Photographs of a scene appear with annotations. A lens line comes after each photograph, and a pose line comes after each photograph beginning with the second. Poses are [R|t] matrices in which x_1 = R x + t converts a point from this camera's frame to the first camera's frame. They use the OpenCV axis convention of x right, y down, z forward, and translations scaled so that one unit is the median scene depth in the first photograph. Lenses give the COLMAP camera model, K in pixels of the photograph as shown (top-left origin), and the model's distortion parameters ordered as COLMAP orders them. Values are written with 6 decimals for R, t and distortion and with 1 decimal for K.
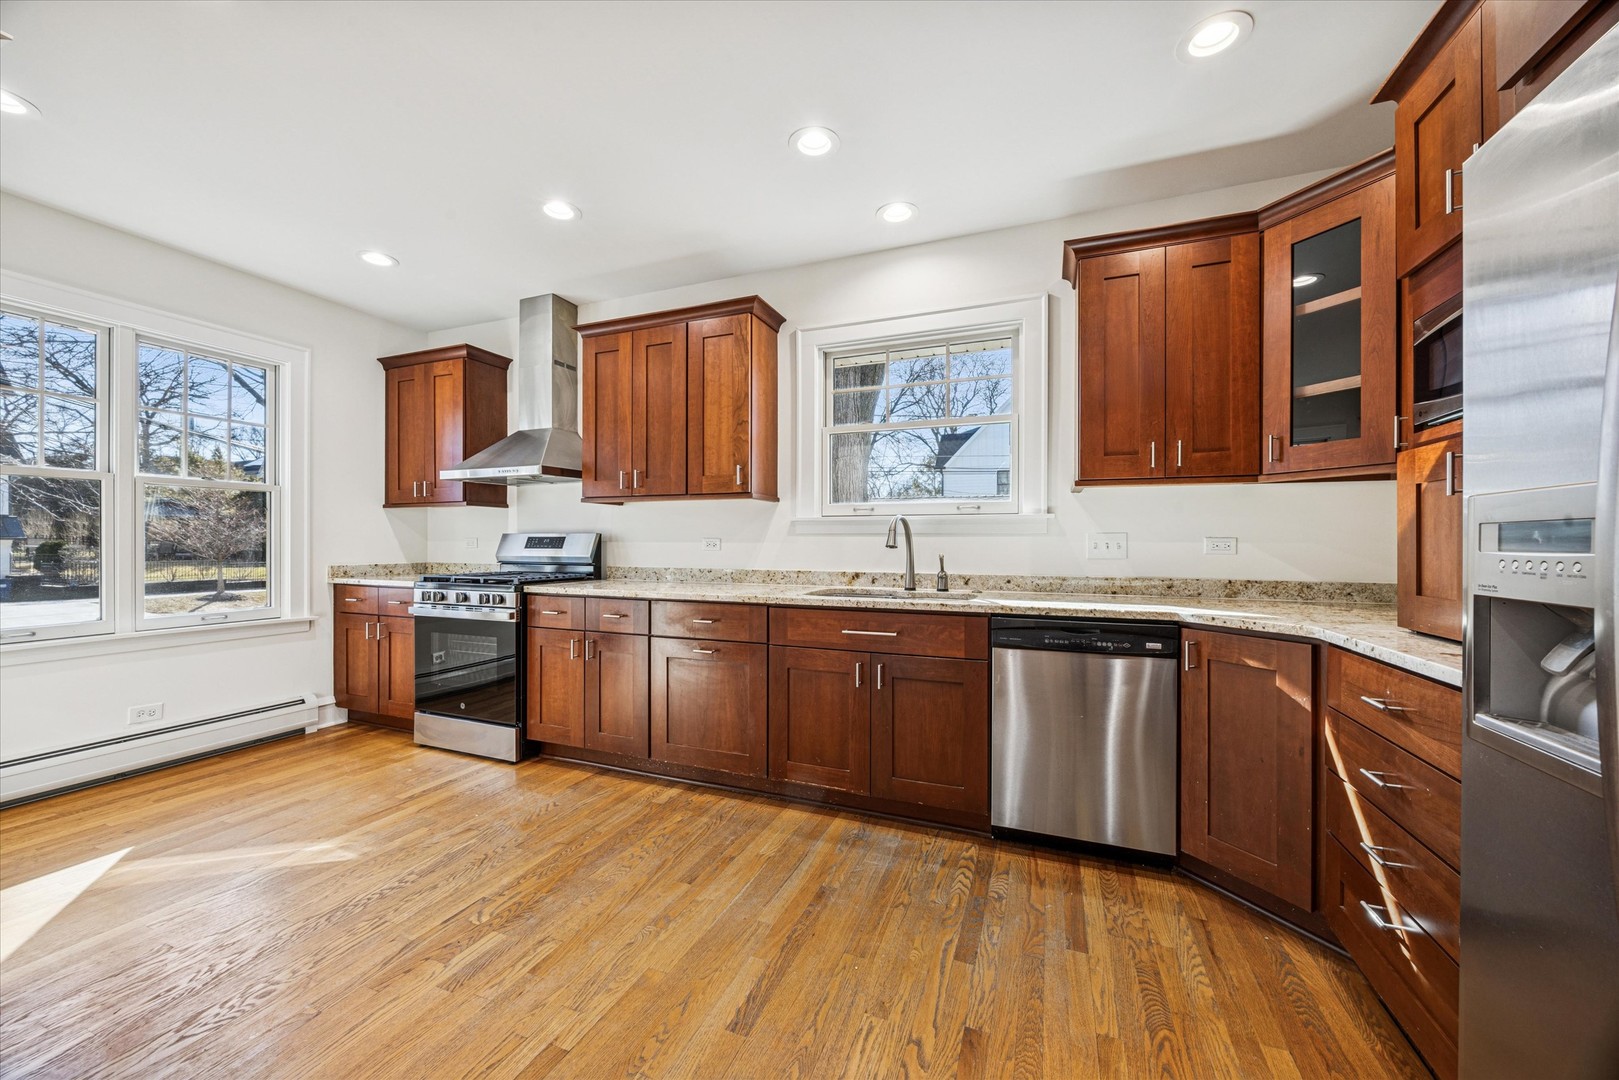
lens RADIAL K [[616.7, 0, 797.8], [0, 616.7, 542.0], [0, 0, 1]] dist [-0.003656, 0.000150]
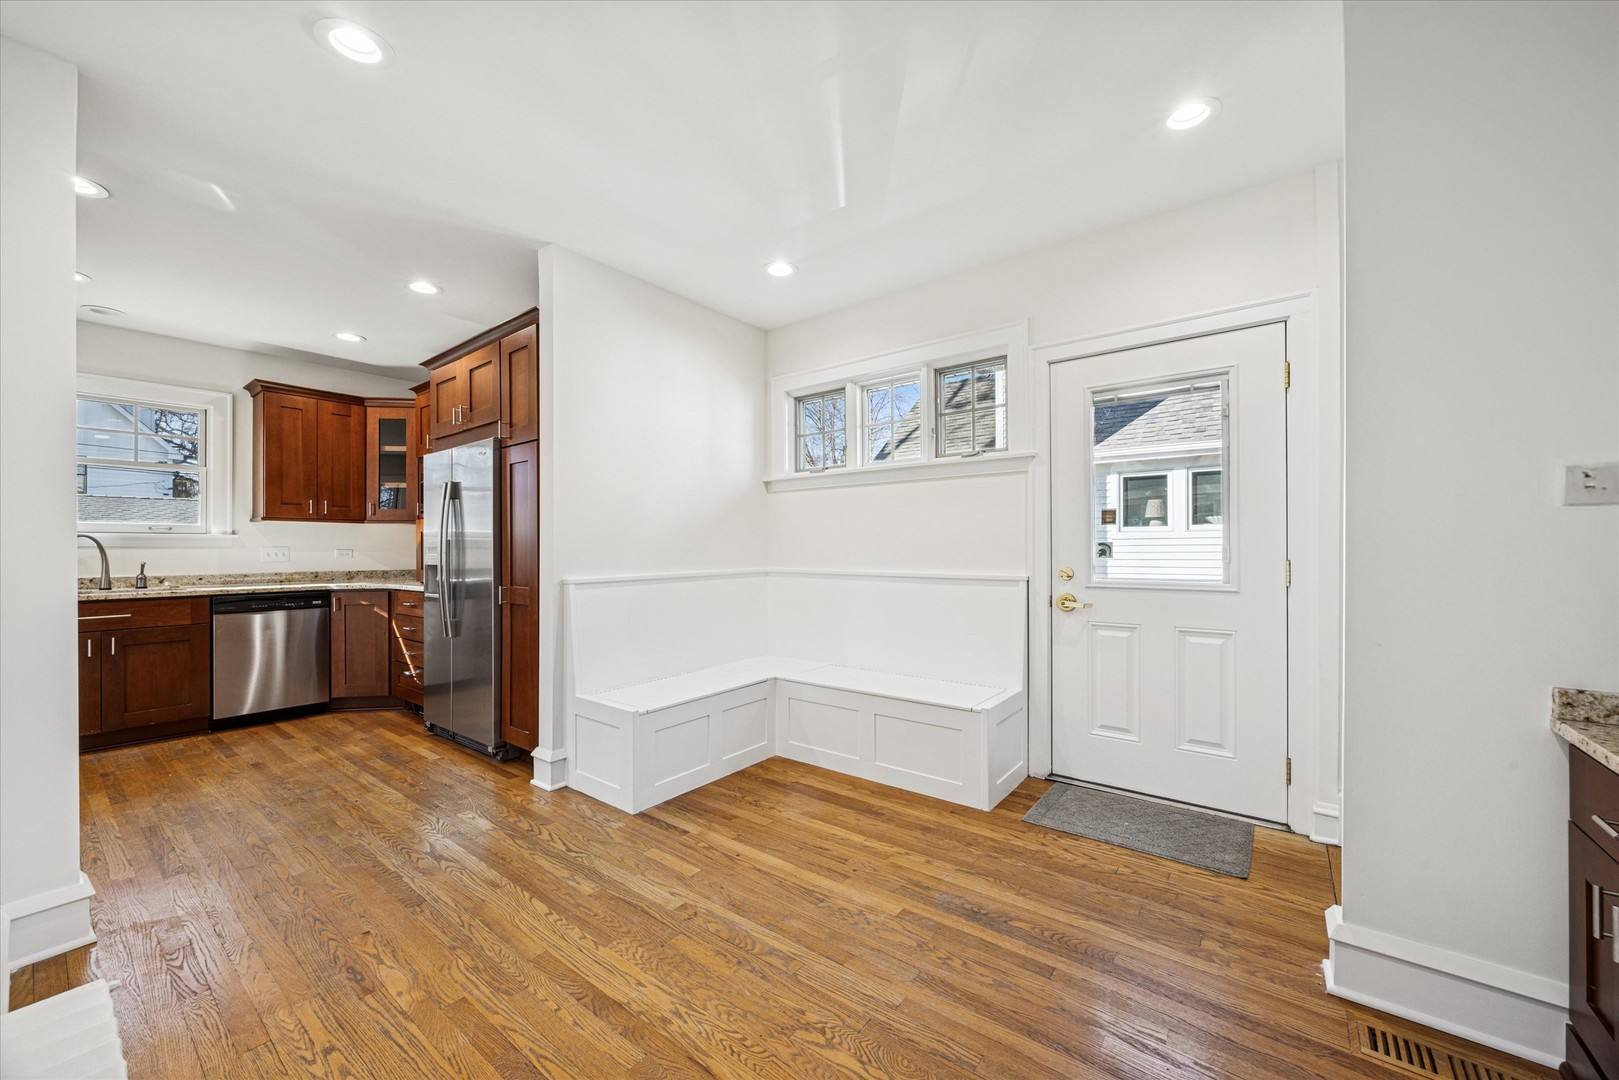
lens RADIAL K [[616.7, 0, 808.5], [0, 616.7, 546.5], [0, 0, 1]] dist [-0.003656, 0.000150]
pose [[0.268481, 0.001668, 0.963284, -0.841967], [0.006547, 0.999972, -0.003556, -0.000186], [-0.963263, 0.007261, 0.268463, -0.994611]]
